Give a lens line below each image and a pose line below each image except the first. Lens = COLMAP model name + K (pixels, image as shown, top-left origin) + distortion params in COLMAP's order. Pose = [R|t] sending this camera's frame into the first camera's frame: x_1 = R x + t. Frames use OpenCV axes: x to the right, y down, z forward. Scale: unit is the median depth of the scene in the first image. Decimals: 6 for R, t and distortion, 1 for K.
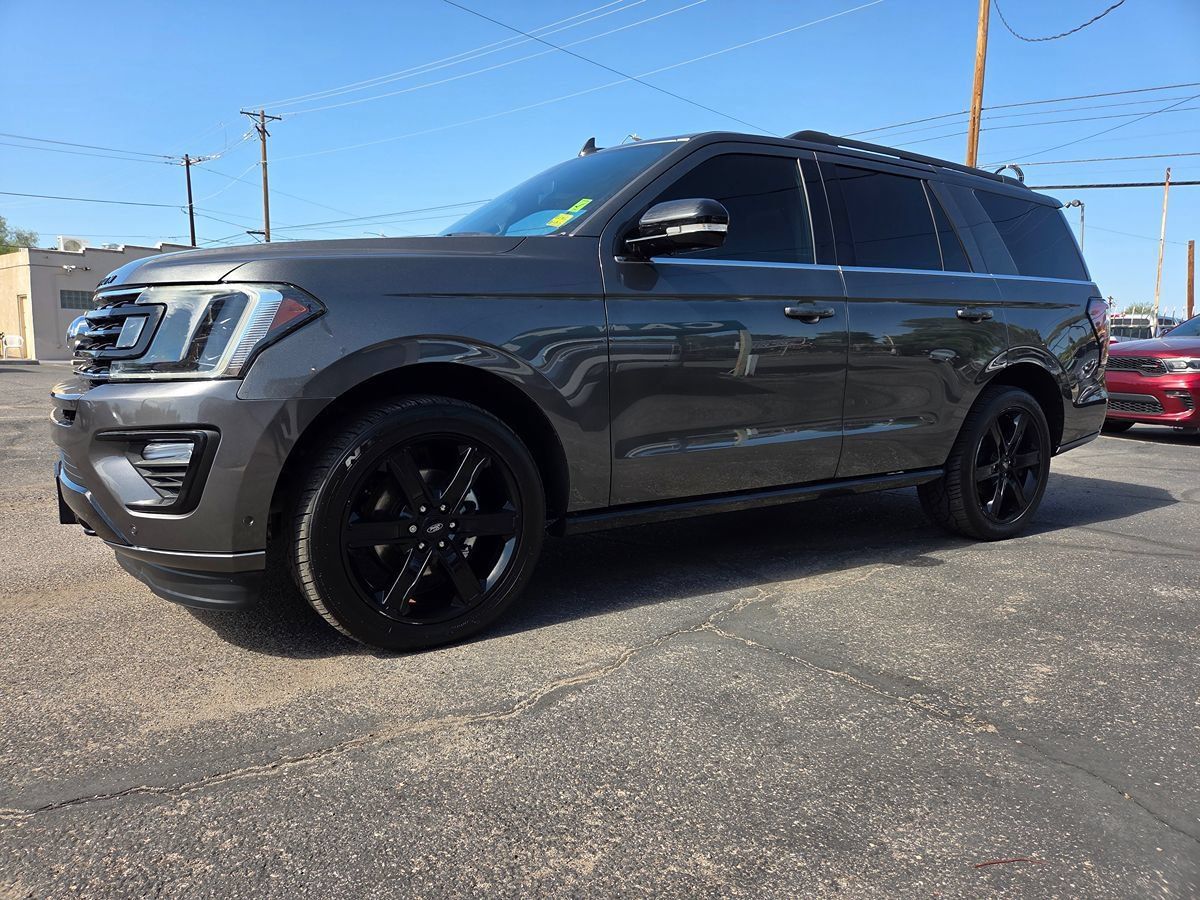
lens RADIAL K [[799.0, 0, 589.5], [0, 799.0, 445.8], [0, 0, 1]] dist [0.058501, -0.047134]
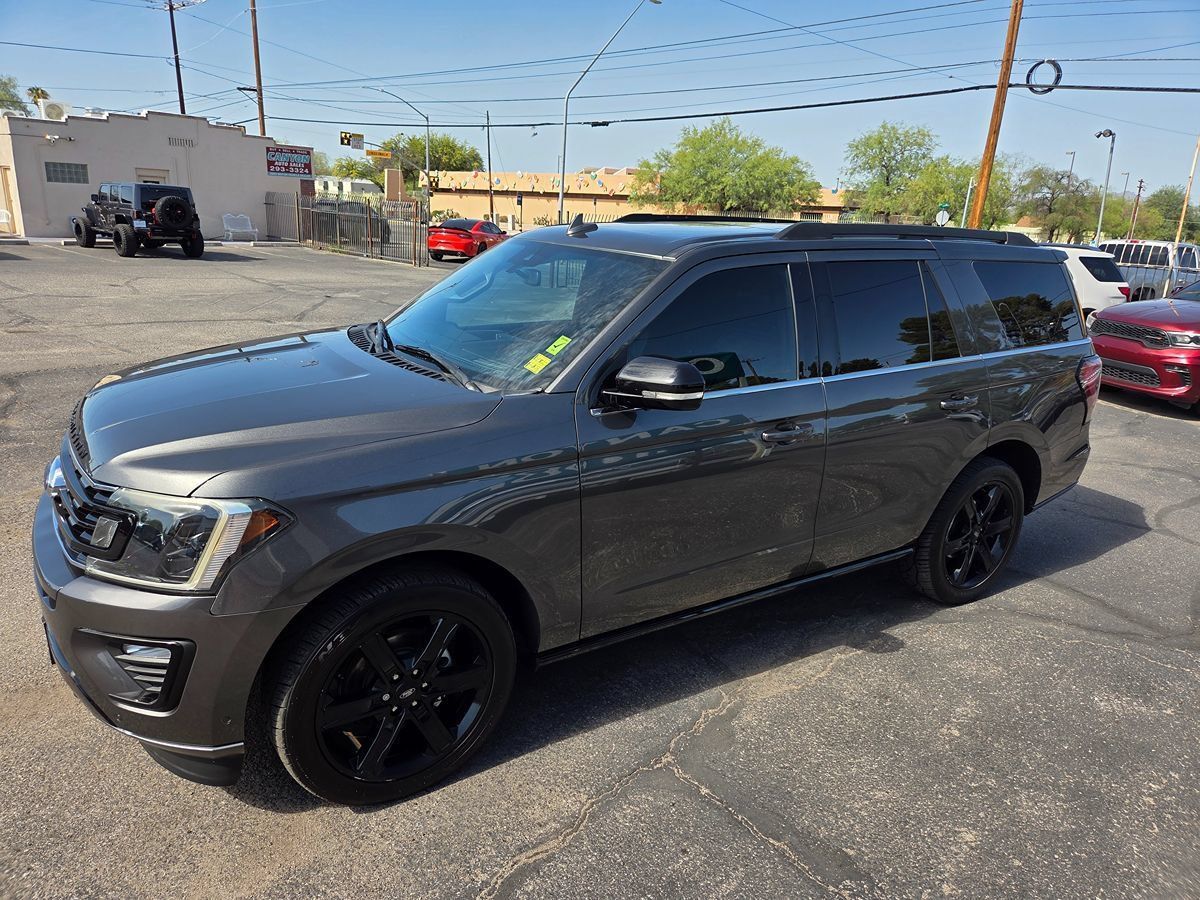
lens RADIAL K [[799.8, 0, 597.1], [0, 799.8, 446.9], [0, 0, 1]] dist [0.051691, -0.039391]
pose [[0.999542, 0.029714, 0.005676, 0.035553], [-0.030239, 0.986625, 0.160178, -0.351610], [-0.000841, -0.160277, 0.987072, 0.009417]]
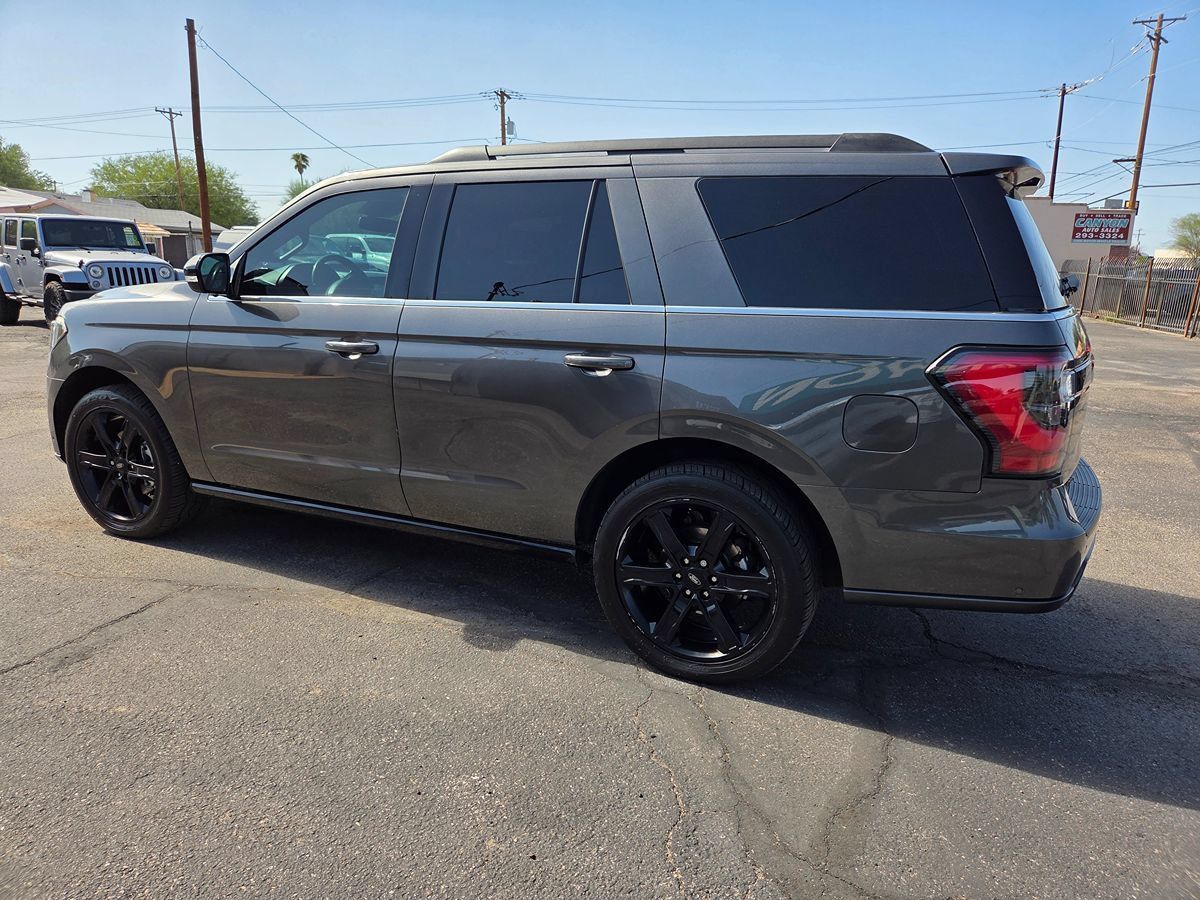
lens RADIAL K [[798.6, 0, 599.7], [0, 798.6, 441.8], [0, 0, 1]] dist [0.058025, -0.046302]
pose [[0.534789, 0.181873, -0.825181, 1.533174], [-0.122209, 0.982942, 0.137442, -0.265903], [0.836102, 0.027342, 0.547893, 0.839890]]
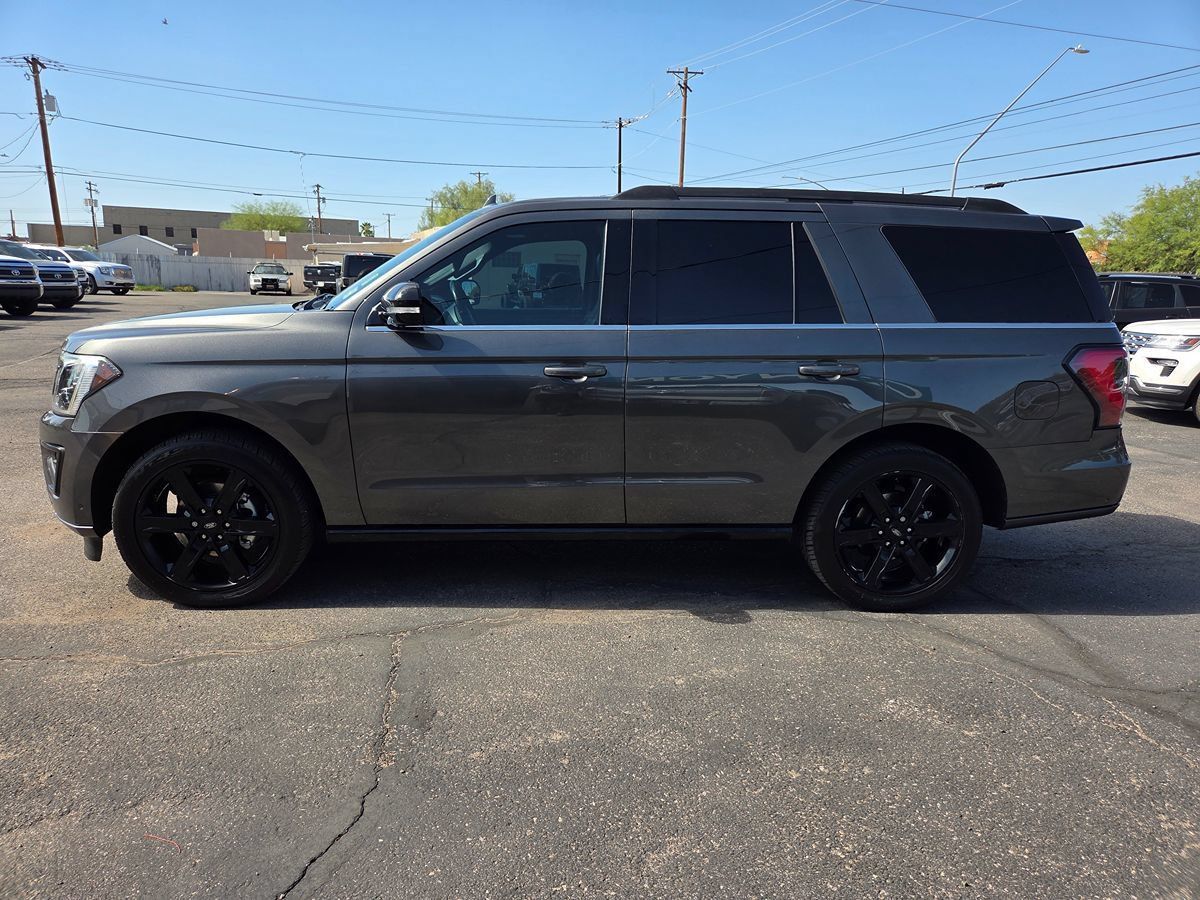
lens RADIAL K [[794.6, 0, 597.5], [0, 794.6, 451.9], [0, 0, 1]] dist [0.057452, -0.042868]
pose [[0.874176, 0.110351, -0.472905, 0.949995], [-0.073306, 0.992666, 0.096129, -0.190800], [0.480045, -0.049367, 0.875854, 0.083631]]
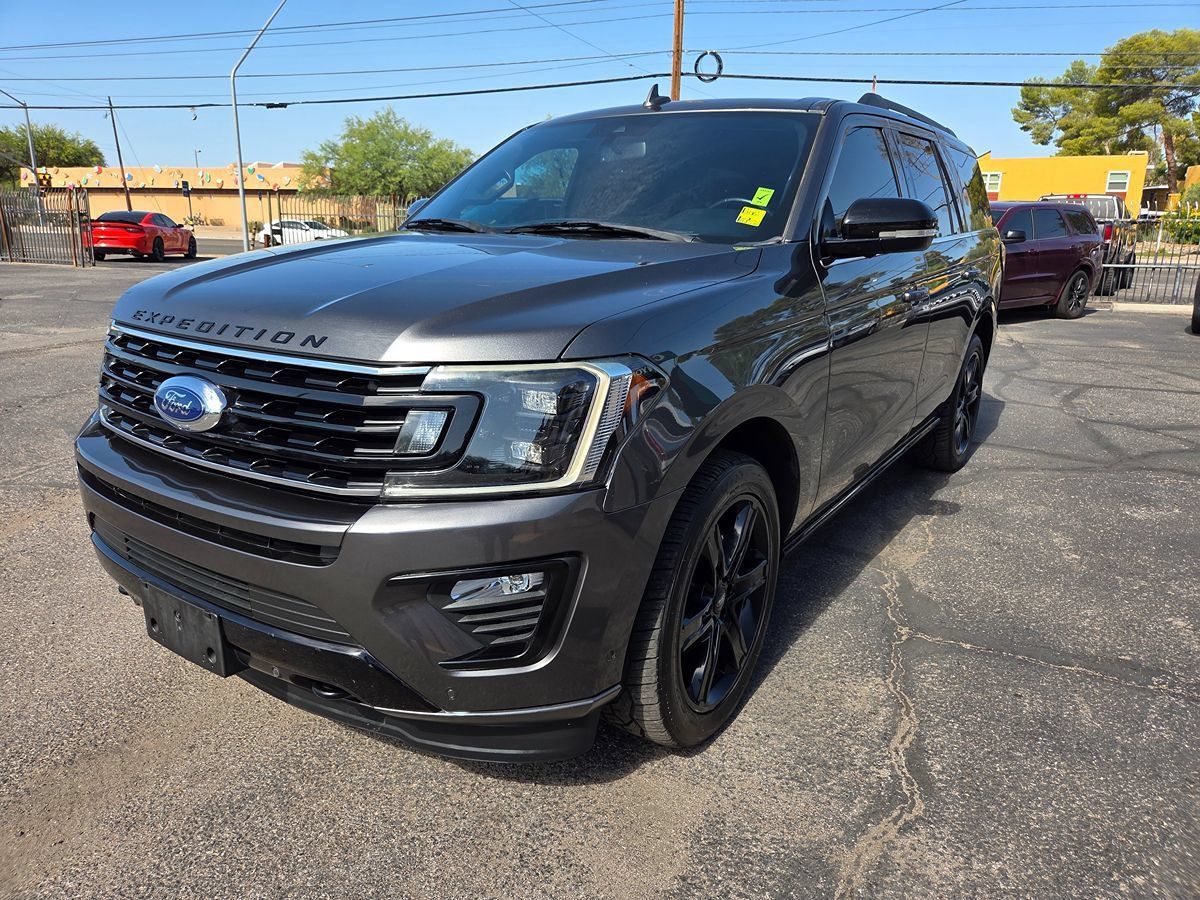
lens RADIAL K [[802.8, 0, 599.9], [0, 802.8, 434.4], [0, 0, 1]] dist [0.048605, -0.042218]
pose [[0.922195, -0.105077, 0.372175, -0.559993], [0.050938, 0.986998, 0.152446, -0.195071], [-0.383355, -0.121627, 0.915558, 0.238096]]
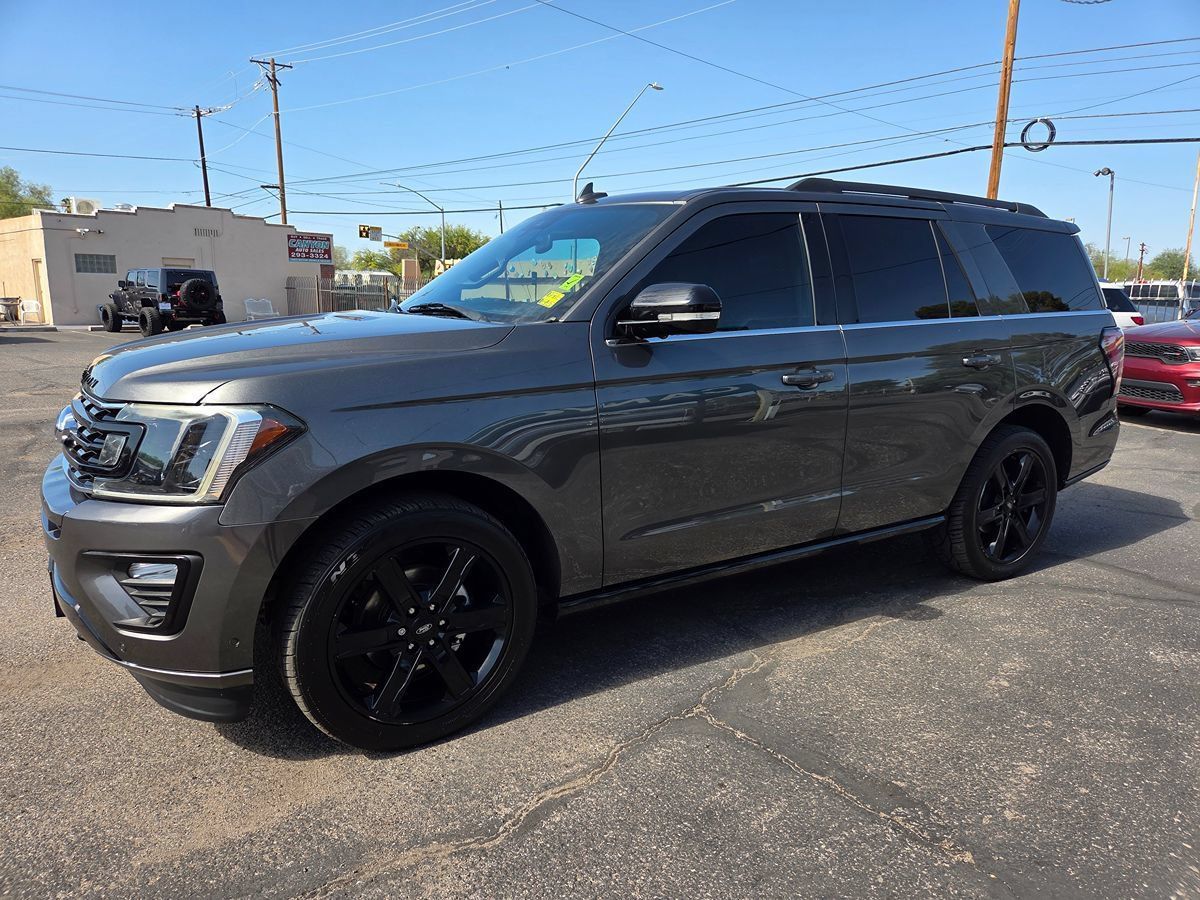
lens RADIAL K [[798.9, 0, 601.8], [0, 798.9, 451.4], [0, 0, 1]] dist [0.055526, -0.043556]
pose [[0.999925, -0.003013, -0.011863, 0.037805], [0.003815, 0.997667, 0.068160, -0.167517], [0.011630, -0.068200, 0.997604, 0.013163]]
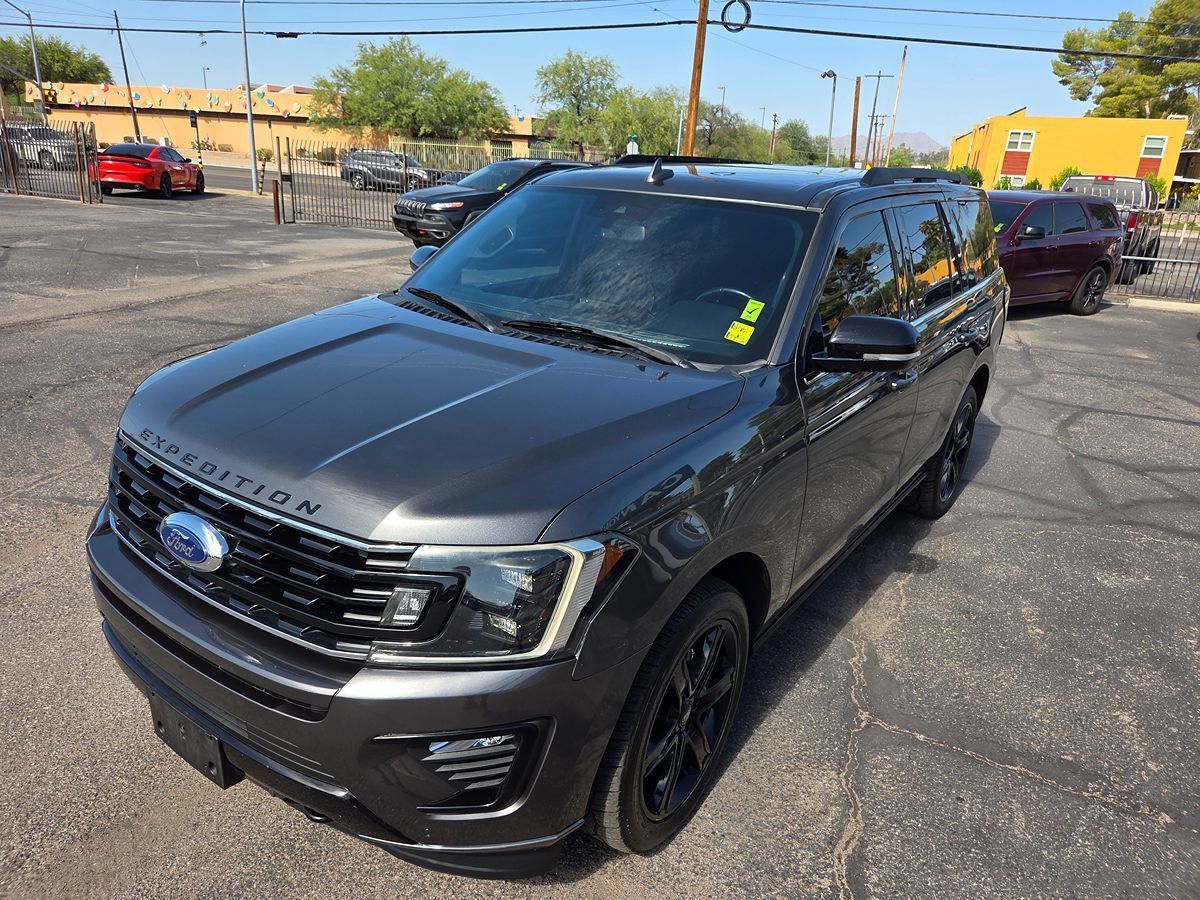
lens RADIAL K [[803.9, 0, 600.0], [0, 803.9, 450.0], [0, 0, 1]] dist [0.046405, -0.041533]
pose [[0.929705, -0.095416, 0.355730, -0.533873], [0.008615, 0.971229, 0.237993, -0.382707], [-0.368204, -0.218199, 0.903778, 0.221806]]
